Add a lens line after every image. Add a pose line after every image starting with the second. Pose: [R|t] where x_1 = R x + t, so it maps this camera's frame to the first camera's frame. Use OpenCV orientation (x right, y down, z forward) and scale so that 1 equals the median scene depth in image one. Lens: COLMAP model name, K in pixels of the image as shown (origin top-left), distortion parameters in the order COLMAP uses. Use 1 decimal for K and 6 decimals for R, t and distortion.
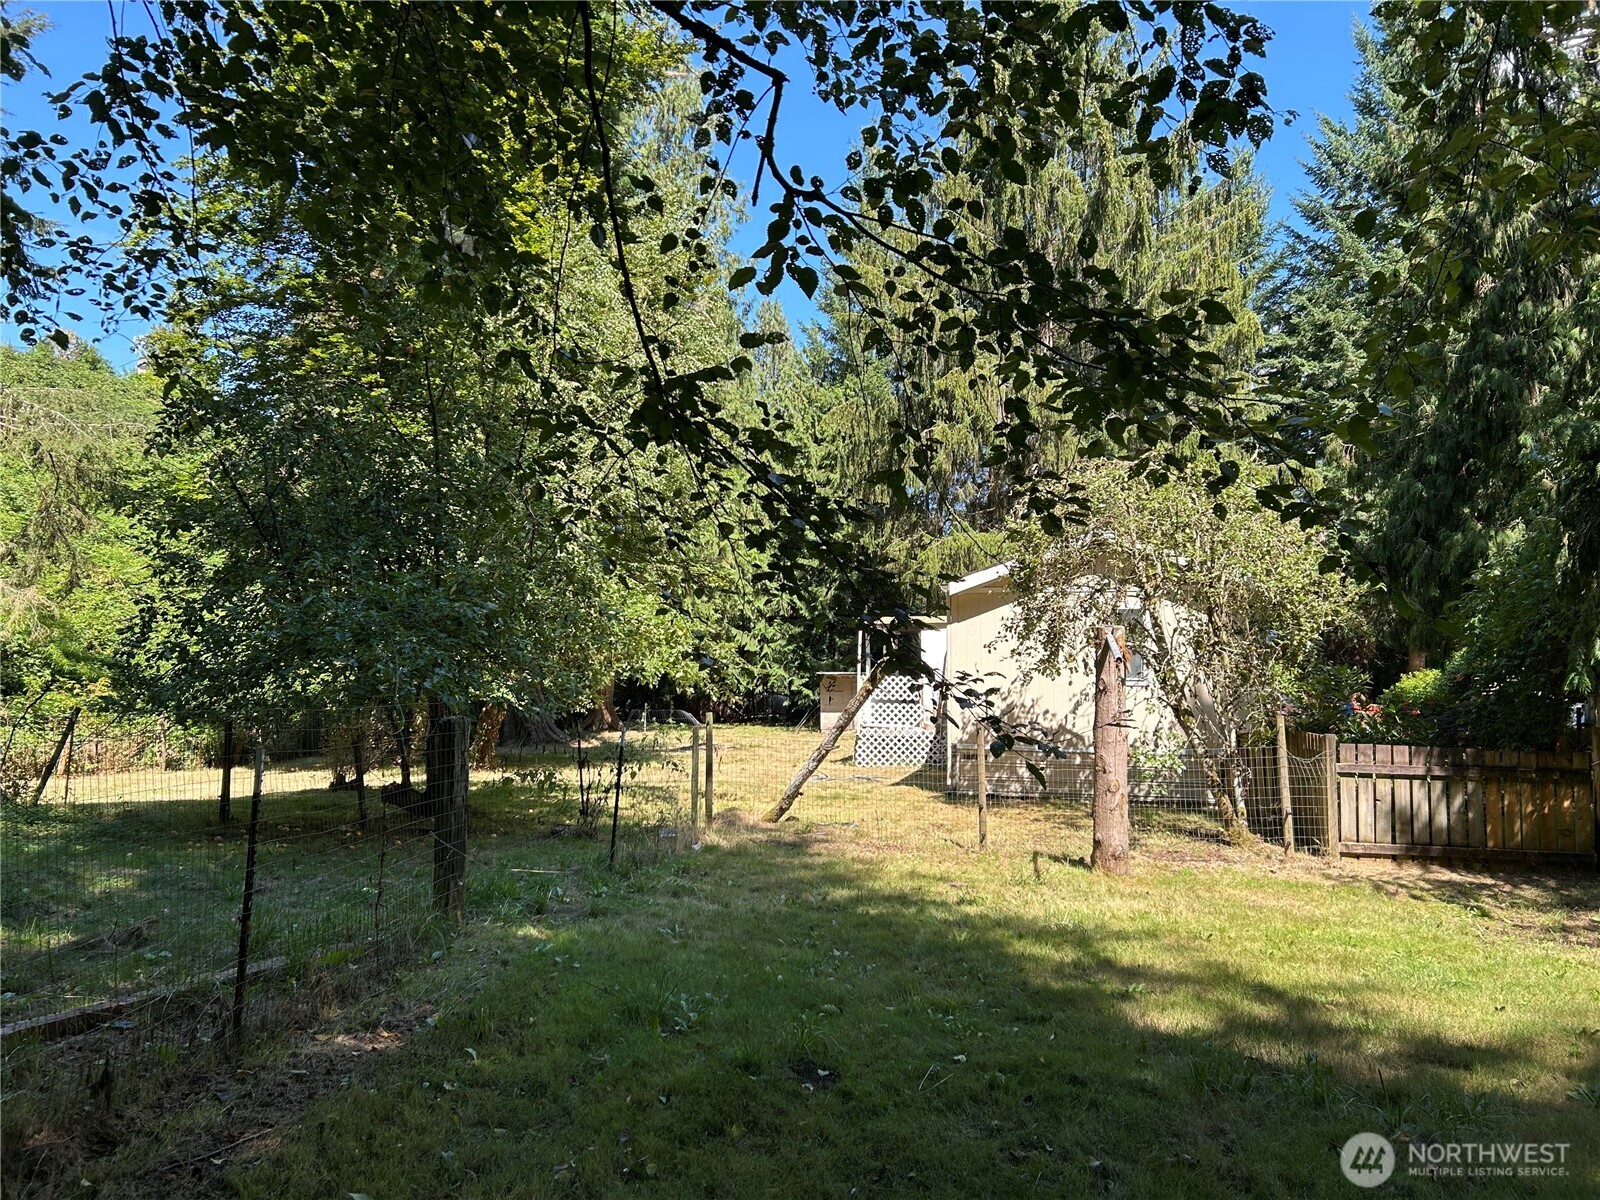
lens RADIAL K [[1231.2, 0, 800.0], [0, 1231.2, 600.0], [0, 0, 1]] dist [0.075270, -0.075531]
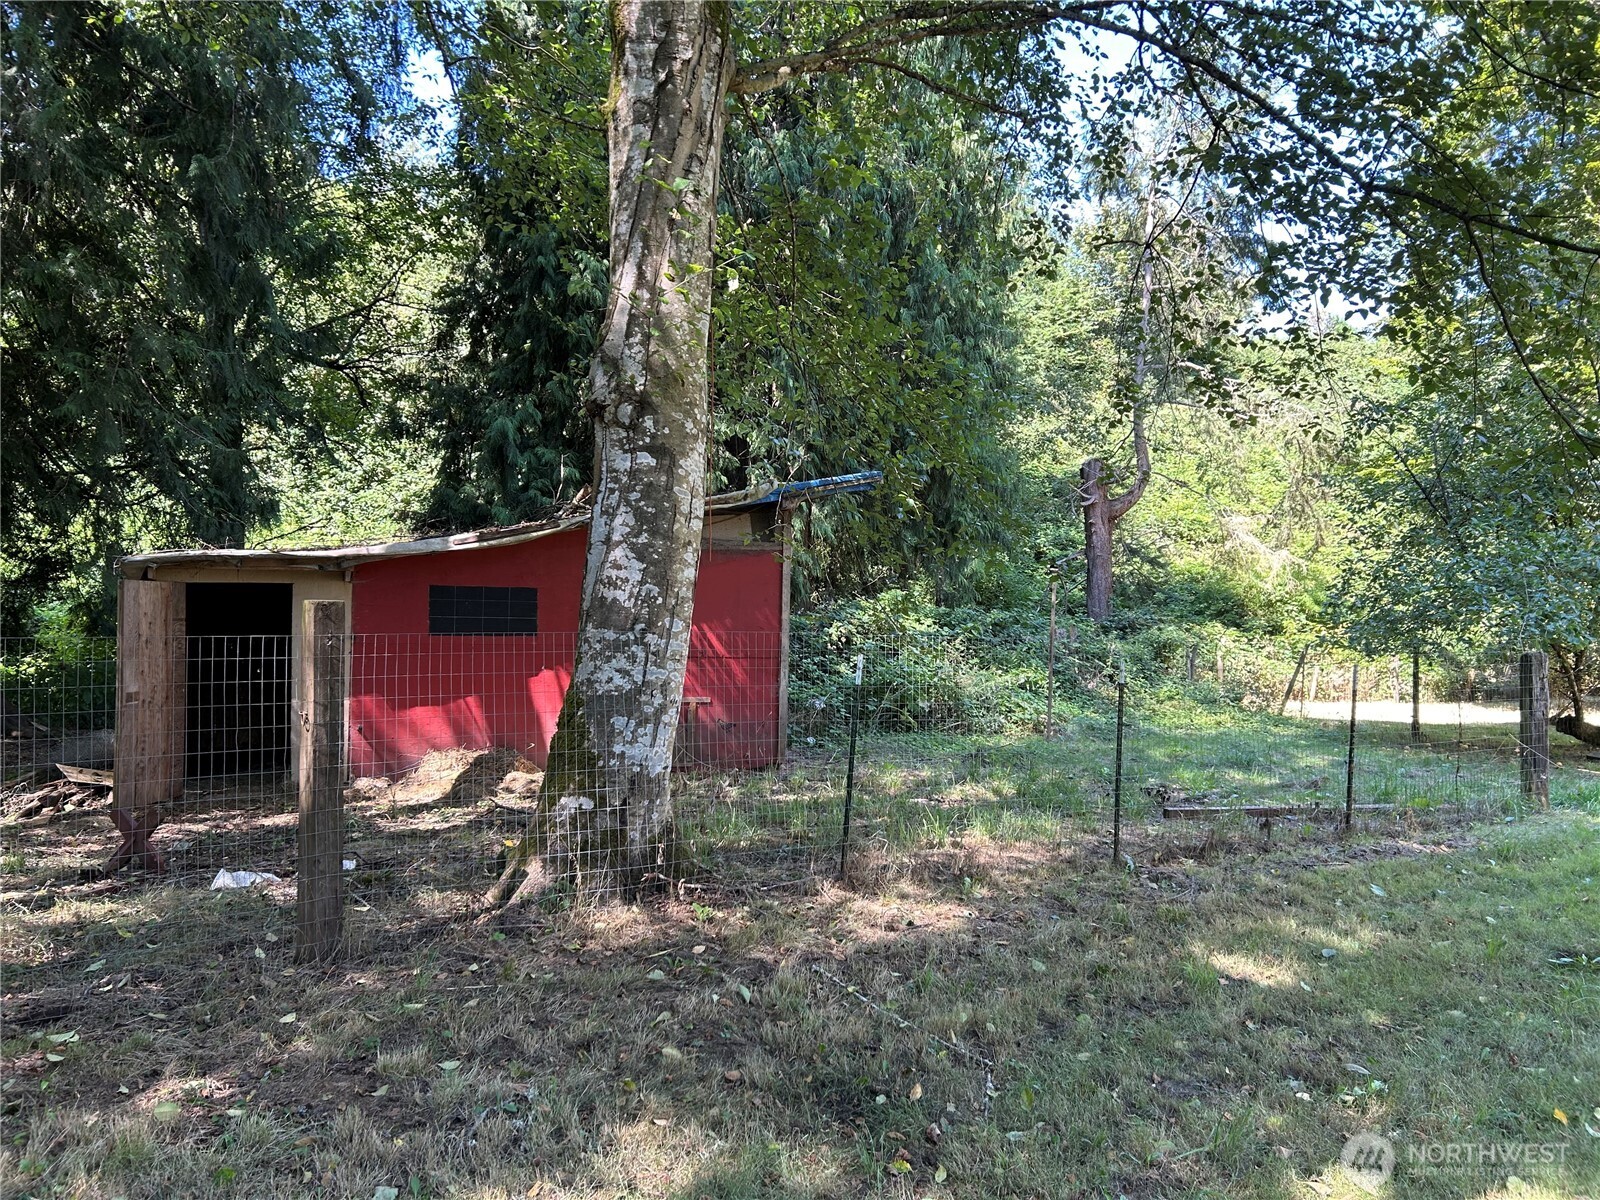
lens RADIAL K [[1231.2, 0, 800.0], [0, 1231.2, 600.0], [0, 0, 1]] dist [0.075270, -0.075531]
pose [[0.590572, -0.015274, -0.806841, 0.198322], [0.051636, 0.998487, 0.018893, -0.015761], [0.805332, -0.052820, 0.590467, -0.243746]]
